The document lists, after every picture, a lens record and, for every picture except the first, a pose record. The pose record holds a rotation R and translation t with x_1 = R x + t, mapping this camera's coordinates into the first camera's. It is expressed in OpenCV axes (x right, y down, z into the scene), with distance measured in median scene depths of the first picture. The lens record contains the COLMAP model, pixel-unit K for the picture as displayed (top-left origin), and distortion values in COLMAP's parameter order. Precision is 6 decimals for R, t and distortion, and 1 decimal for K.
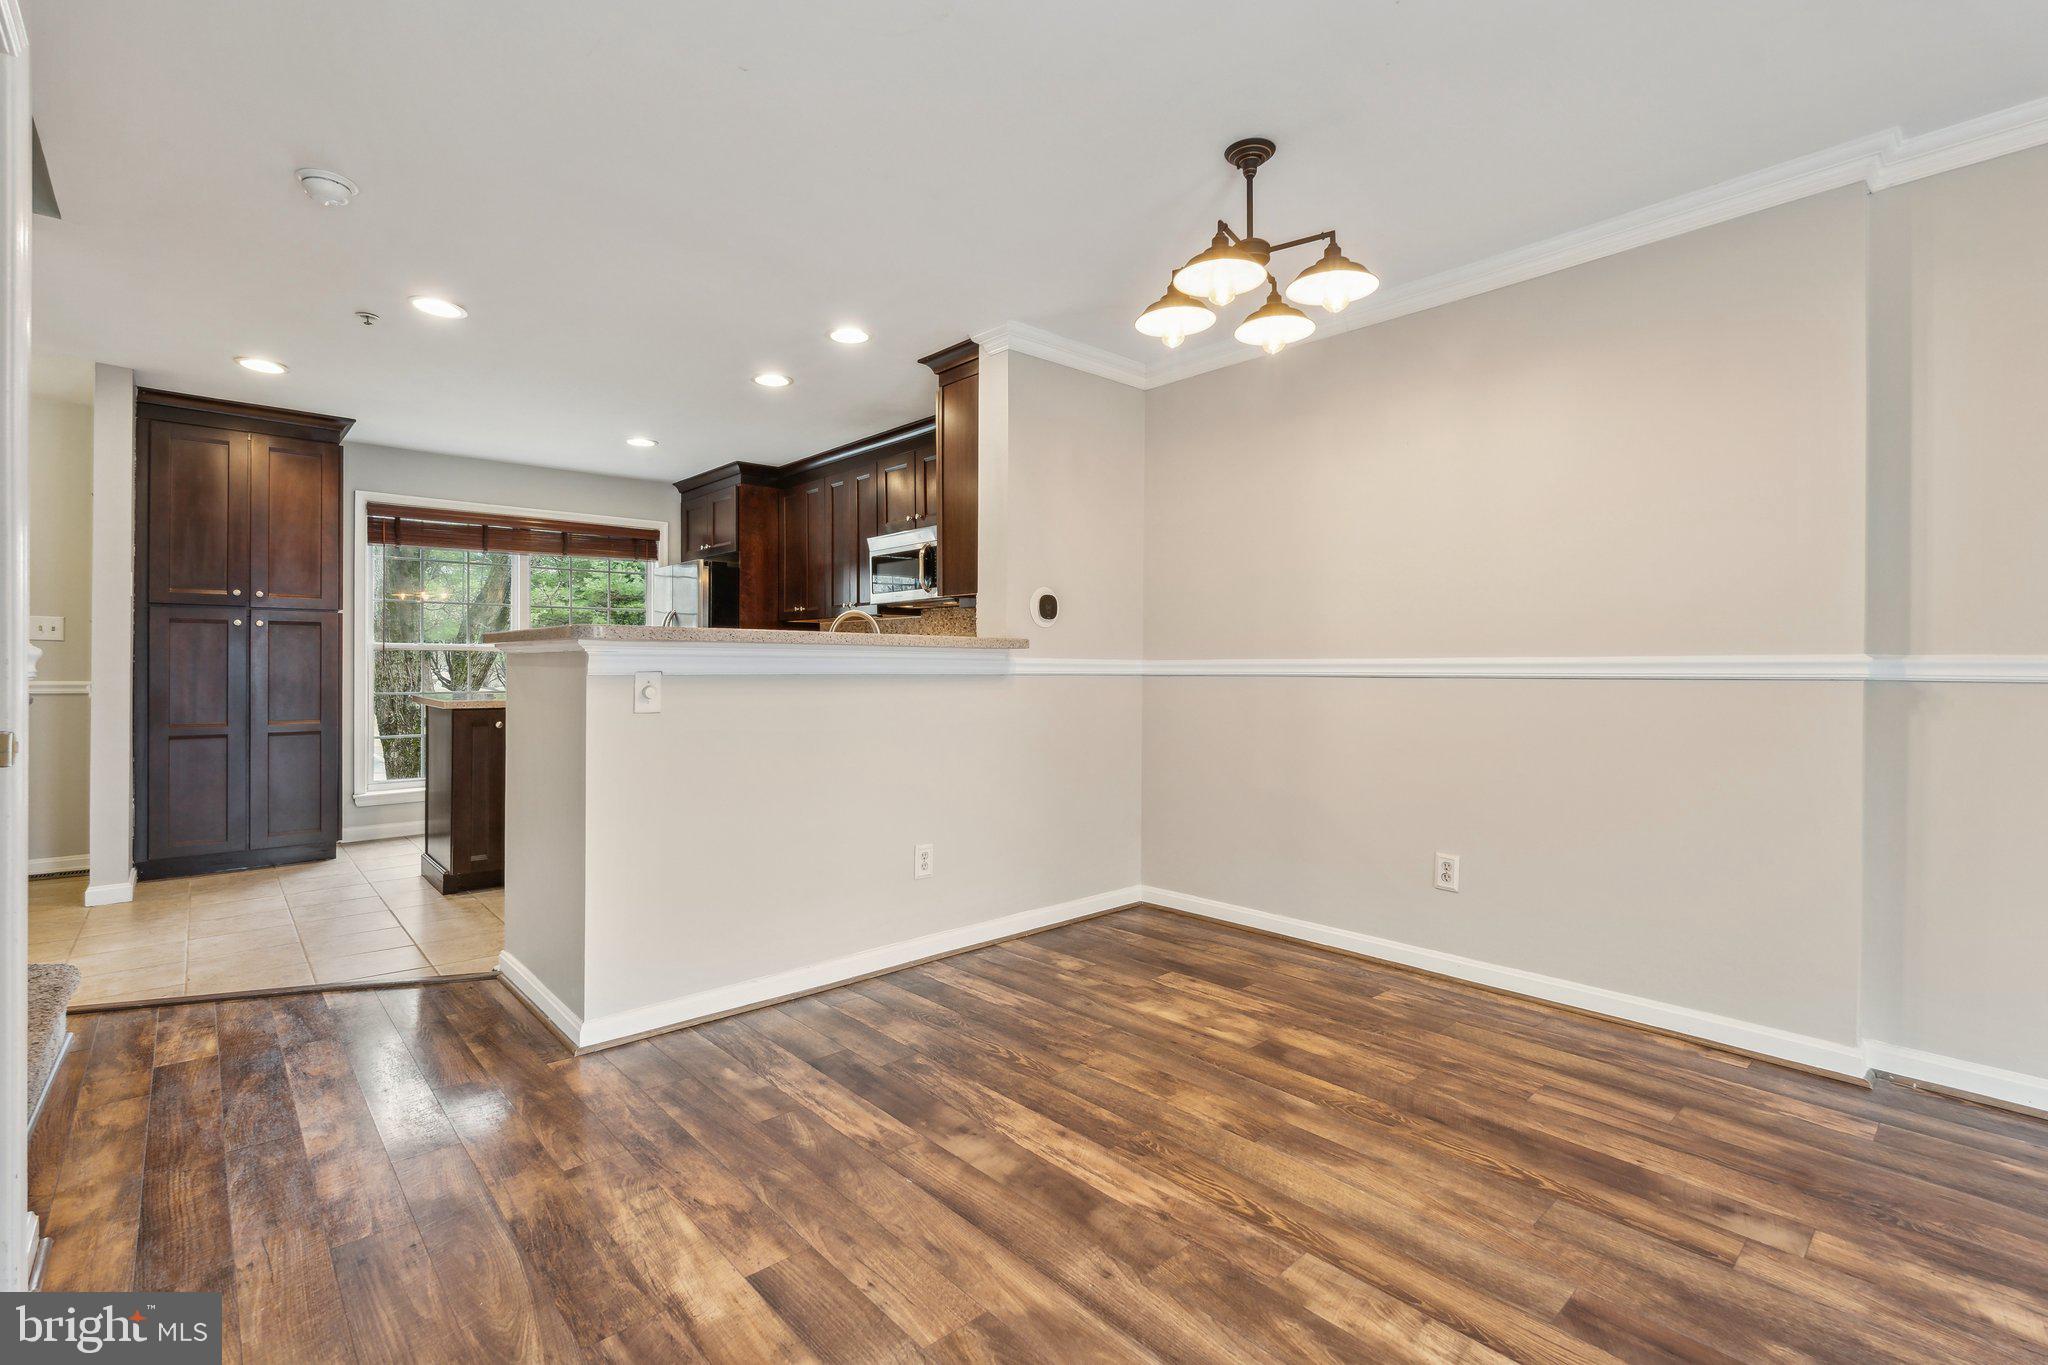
lens RADIAL K [[919.4, 0, 1011.7], [0, 919.4, 664.6], [0, 0, 1]] dist [-0.002367, -0.000271]
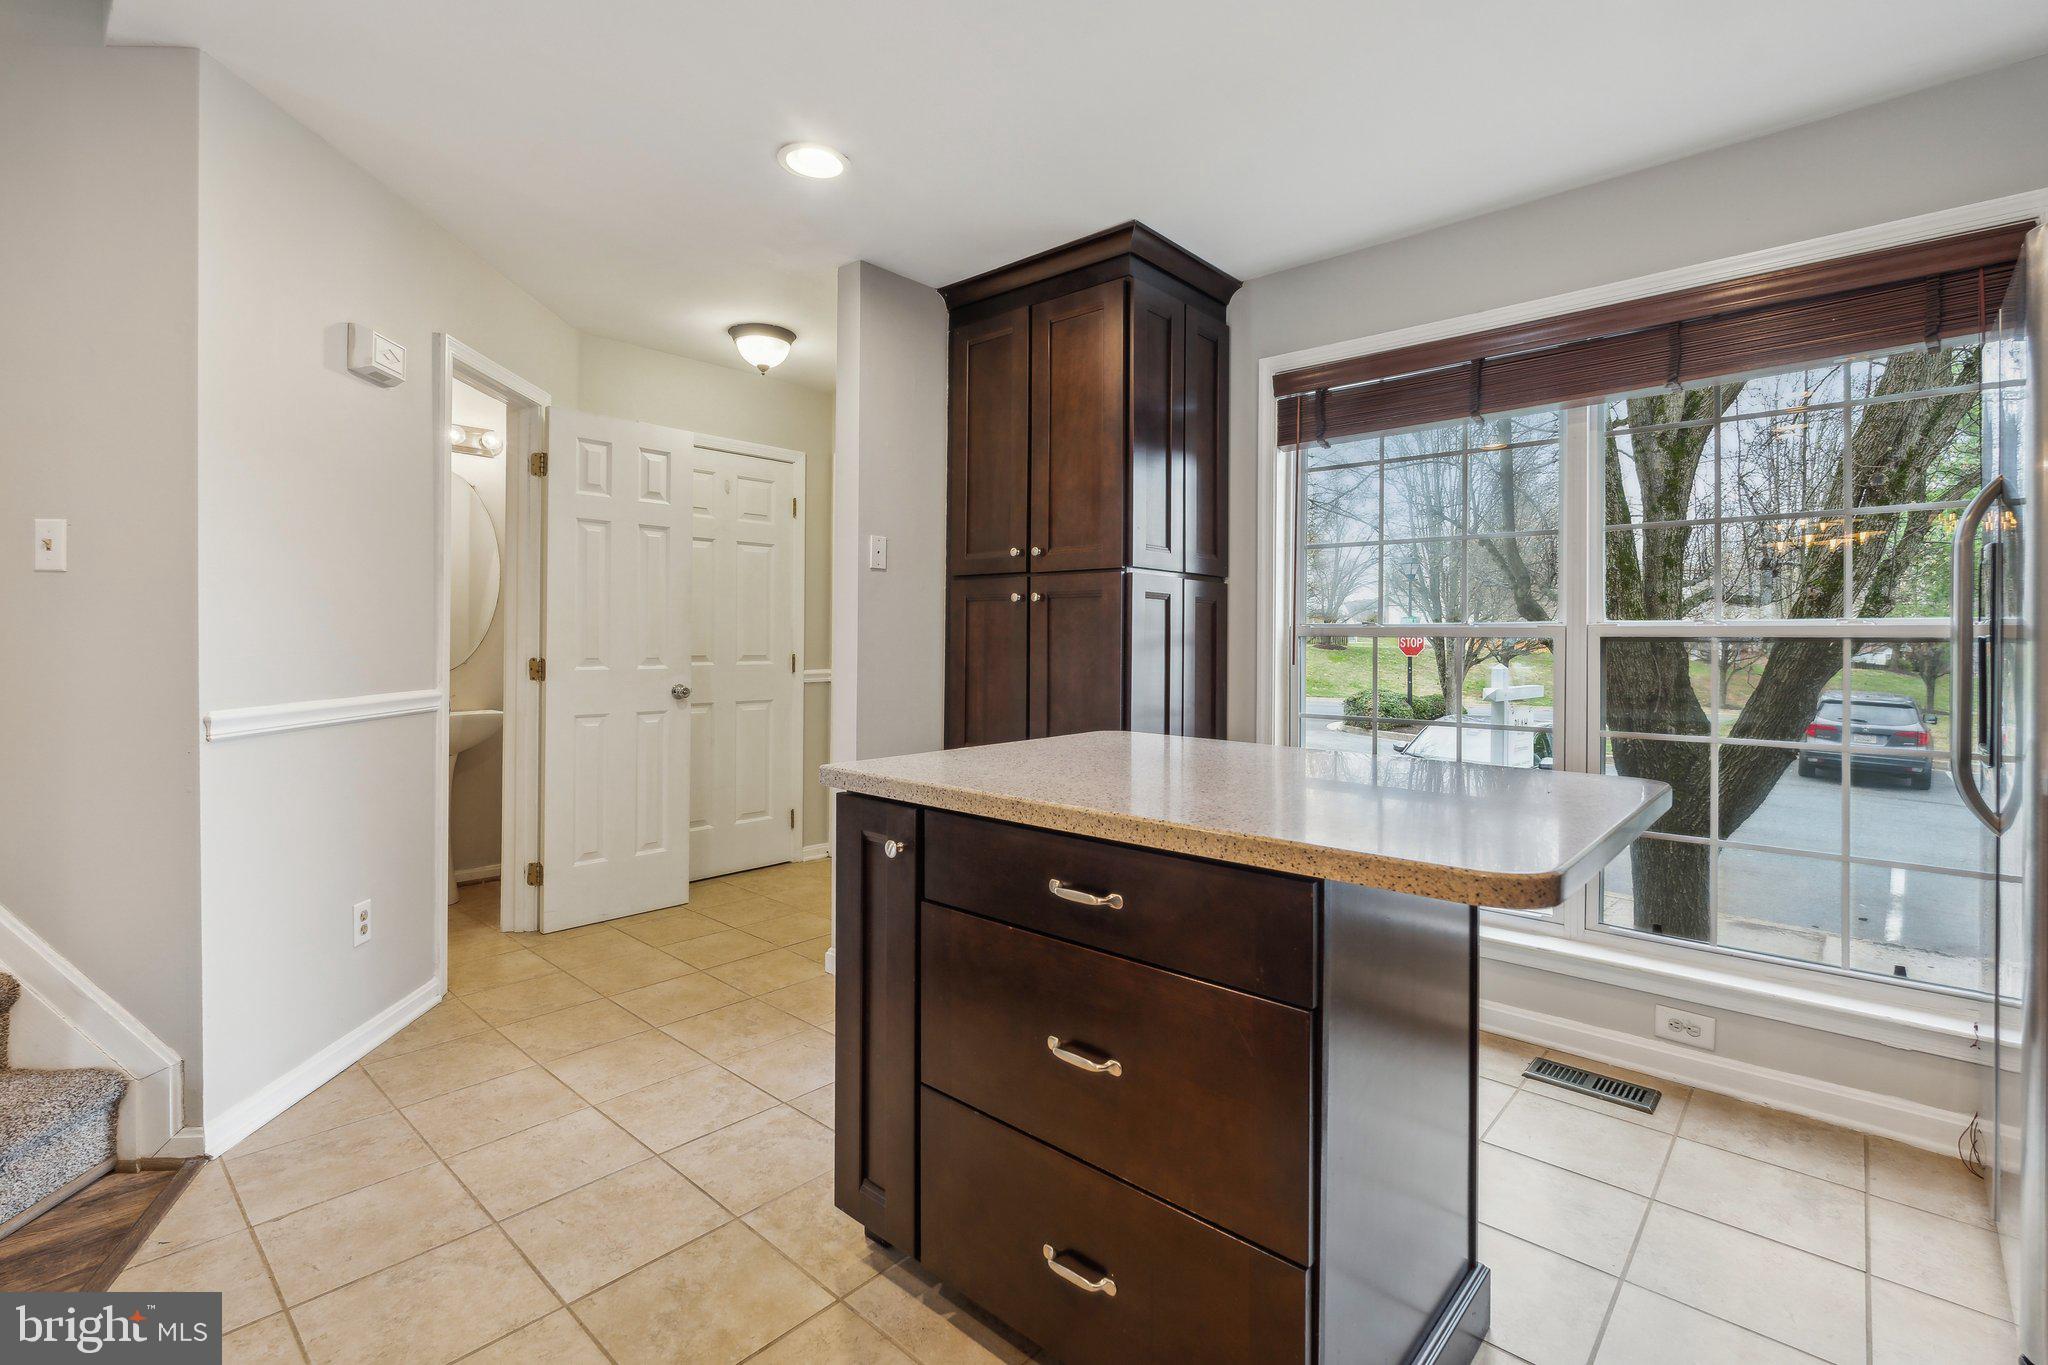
lens RADIAL K [[932.3, 0, 1015.9], [0, 932.3, 639.4], [0, 0, 1]] dist [-0.001864, -0.000376]
pose [[0.105458, -0.003050, -0.994419, -0.341445], [-0.005784, 0.999977, -0.003680, -0.025777], [0.994407, 0.006140, 0.105438, 1.786867]]
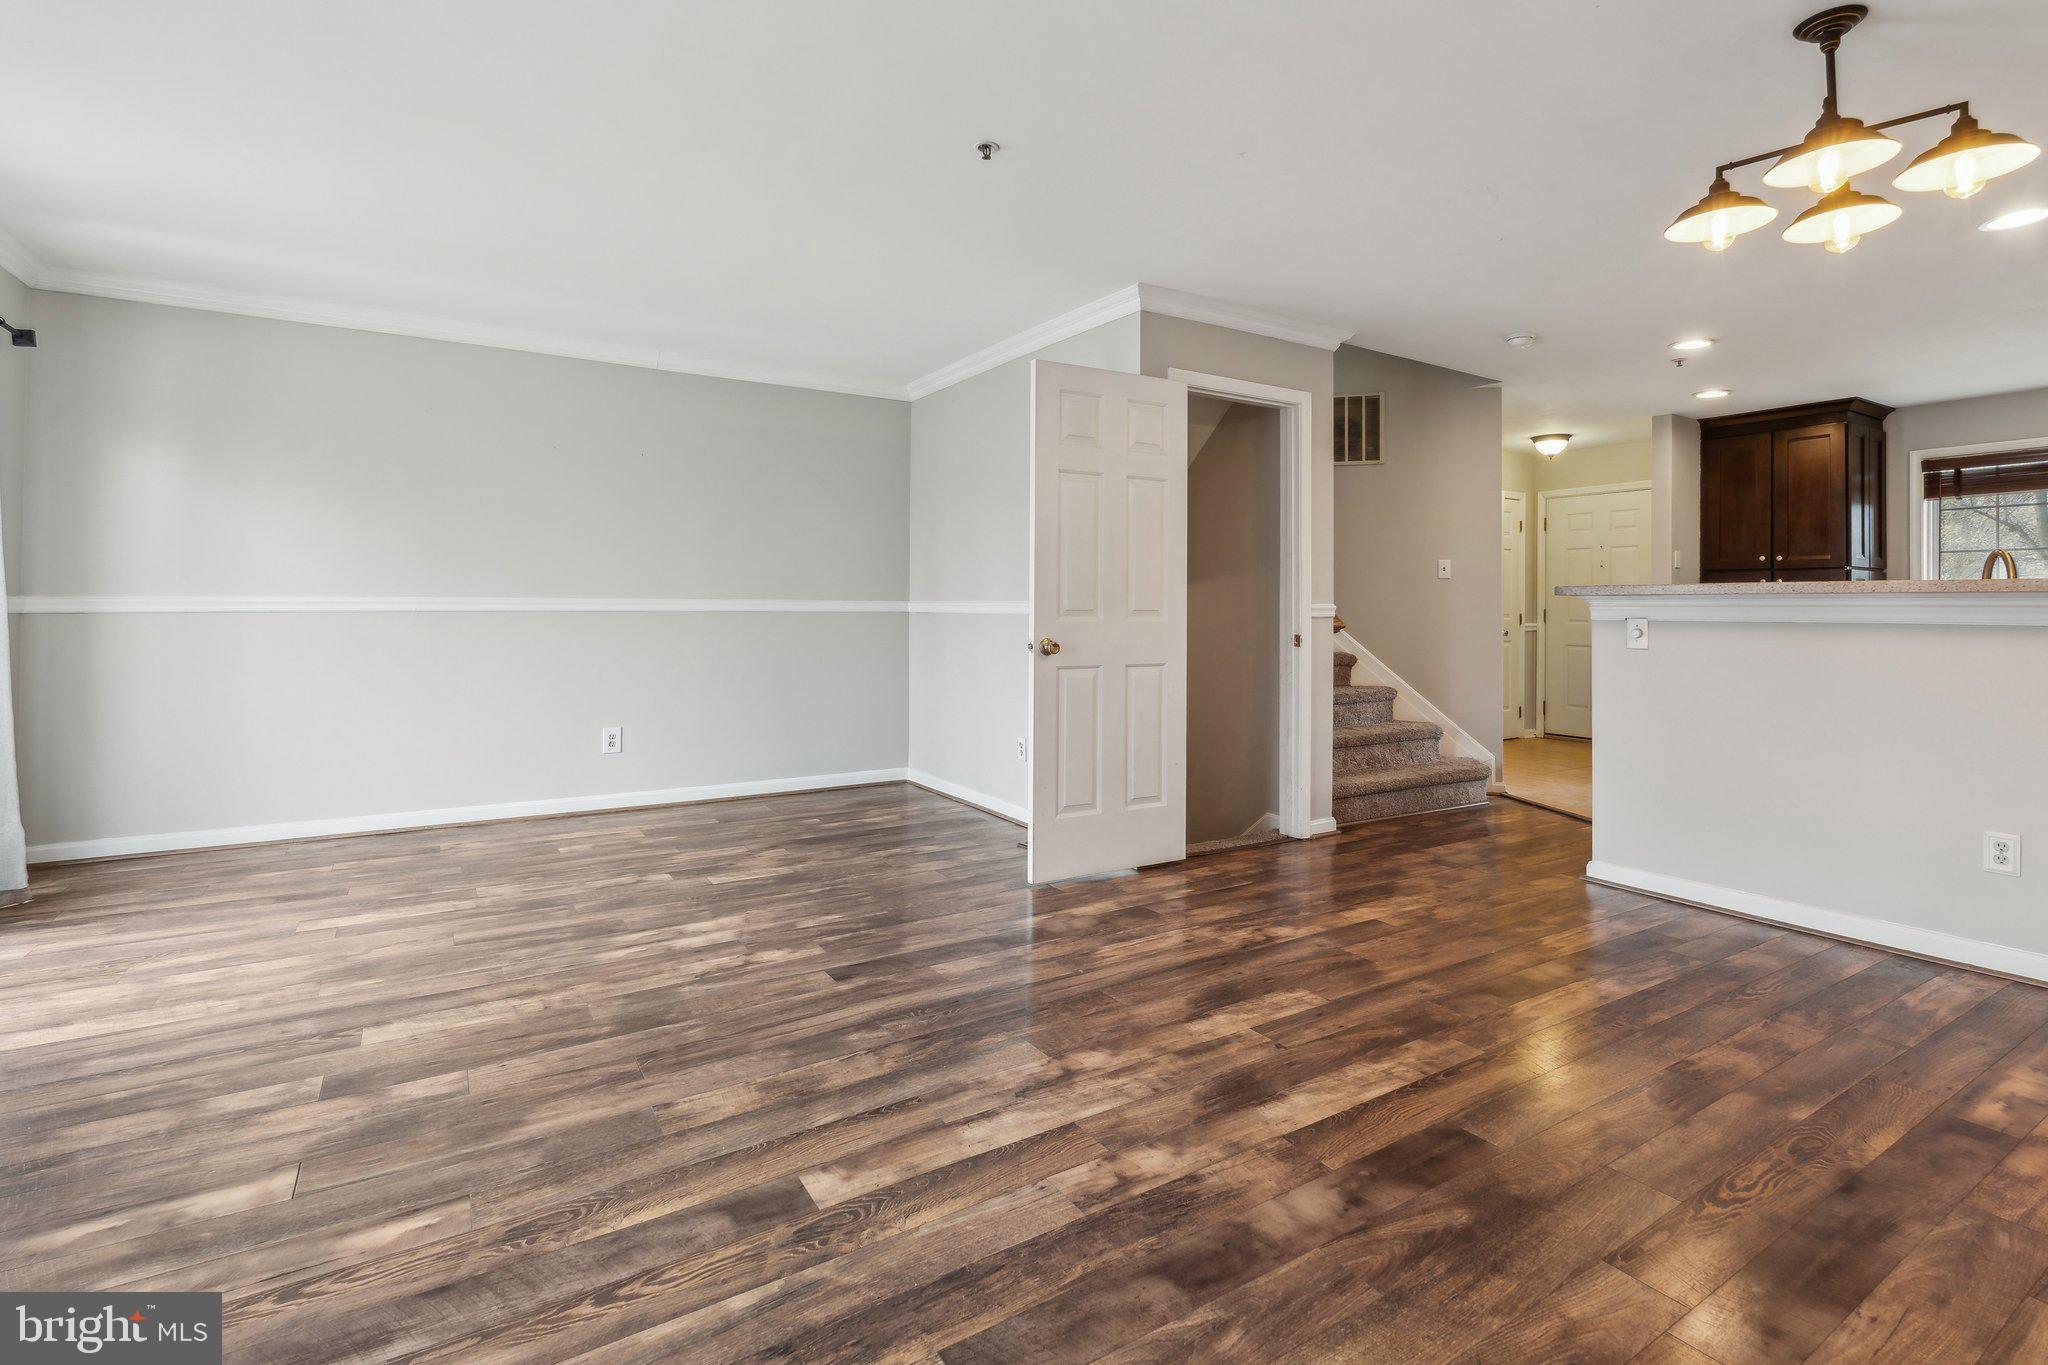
lens RADIAL K [[942.6, 0, 1016.6], [0, 942.6, 603.6], [0, 0, 1]] dist [-0.001624, -0.000257]
pose [[-0.176193, -0.009707, -0.984308, 1.227972], [-0.004420, 0.999949, -0.009070, 0.003262], [0.984346, 0.002753, -0.176227, 0.389715]]
